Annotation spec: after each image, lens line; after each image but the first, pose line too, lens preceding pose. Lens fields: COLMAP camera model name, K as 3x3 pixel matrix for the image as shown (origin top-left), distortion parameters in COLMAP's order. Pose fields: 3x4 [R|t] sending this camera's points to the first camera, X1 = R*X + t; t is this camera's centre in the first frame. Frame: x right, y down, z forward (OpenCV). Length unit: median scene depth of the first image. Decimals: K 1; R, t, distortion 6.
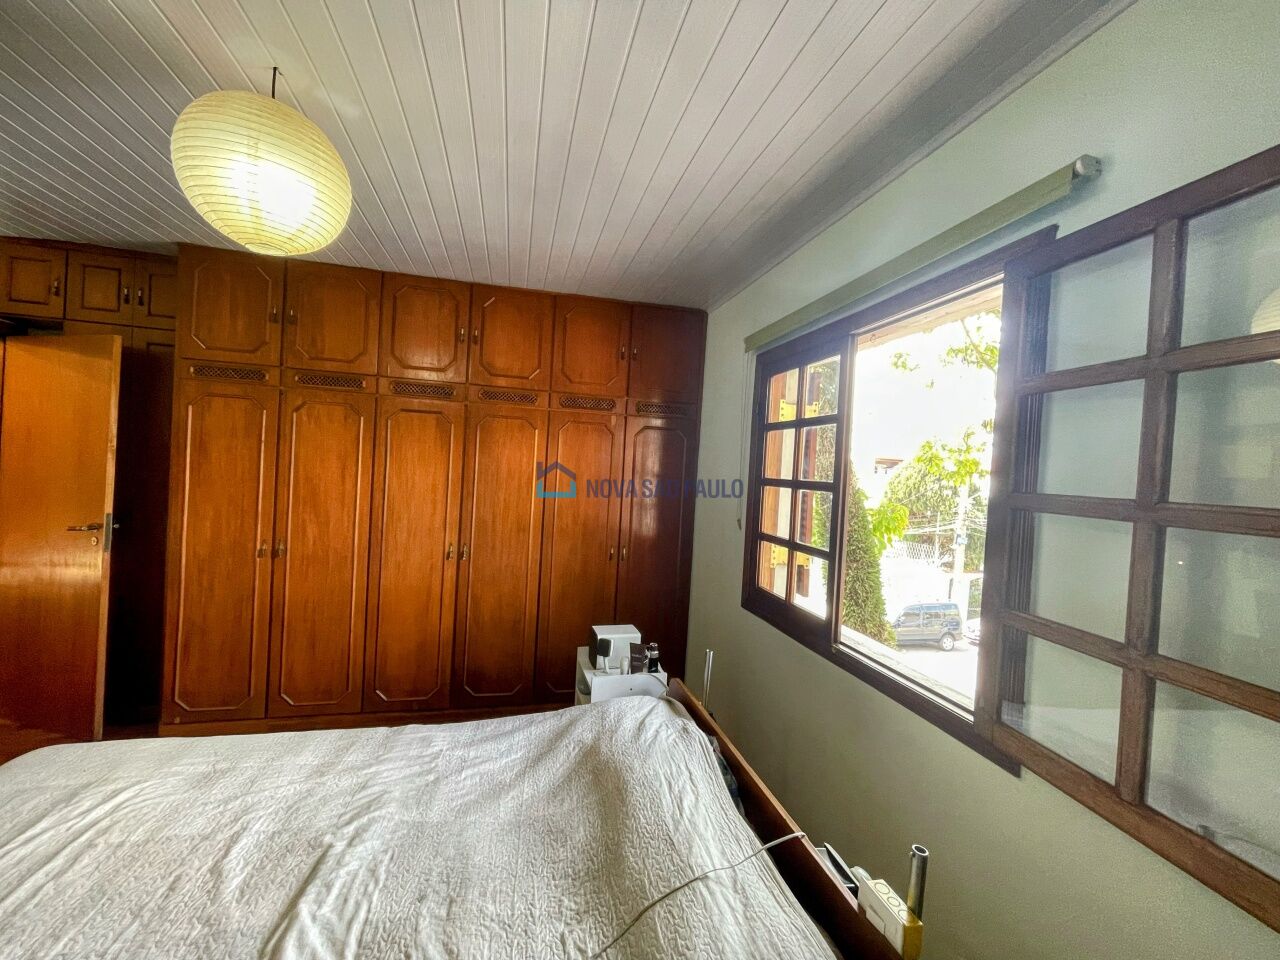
lens RADIAL K [[515.0, 0, 633.8], [0, 515.0, 477.3], [0, 0, 1]] dist [-0.002622, 0.000206]
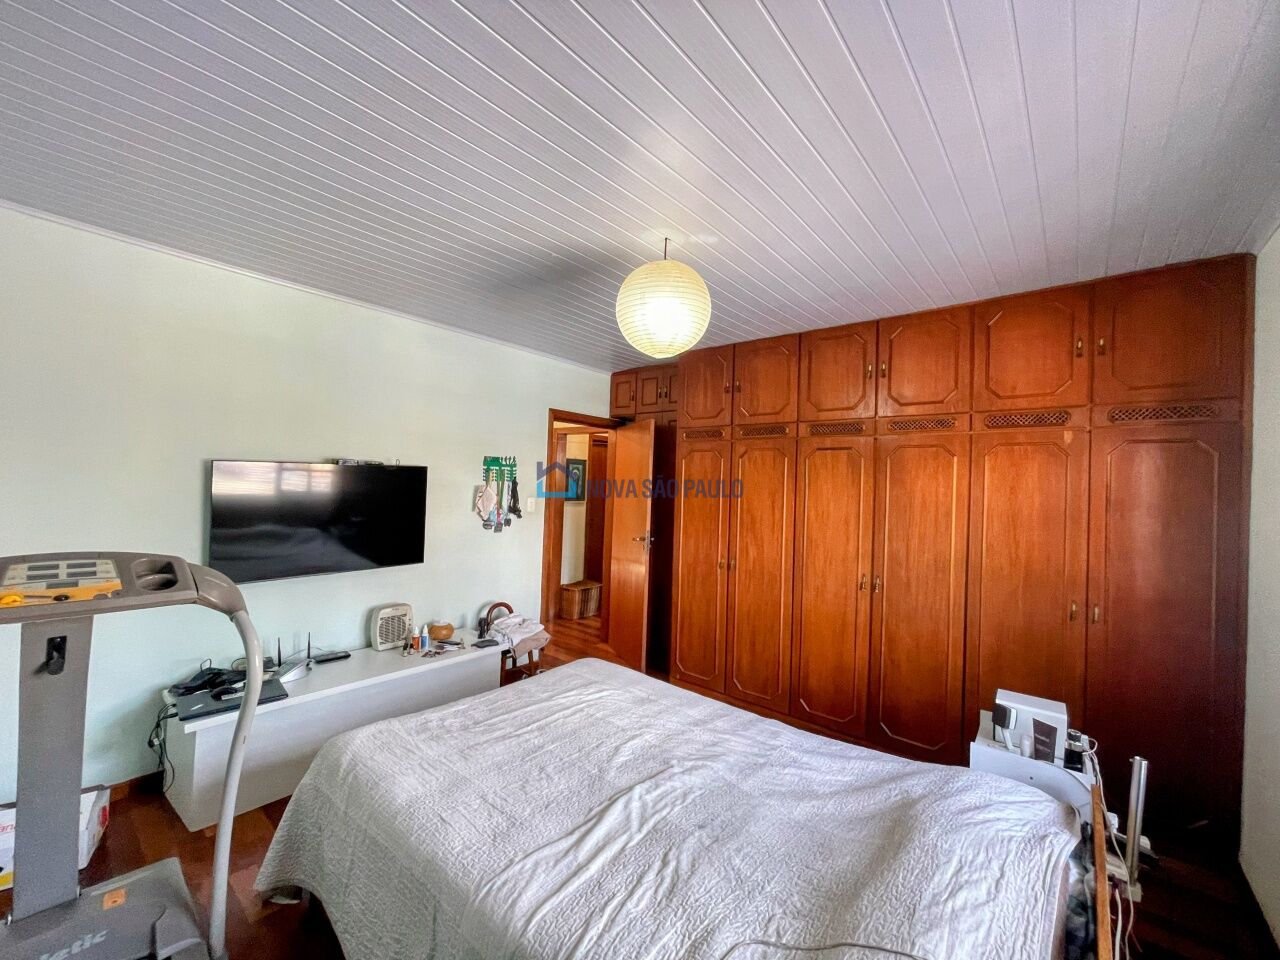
lens RADIAL K [[515.0, 0, 635.9], [0, 515.0, 481.1], [0, 0, 1]] dist [-0.002622, 0.000206]
pose [[0.589019, -0.041039, -0.807076, 0.254293], [-0.013184, 0.998089, -0.060373, 0.013351], [0.808011, 0.046201, 0.587353, 0.029369]]
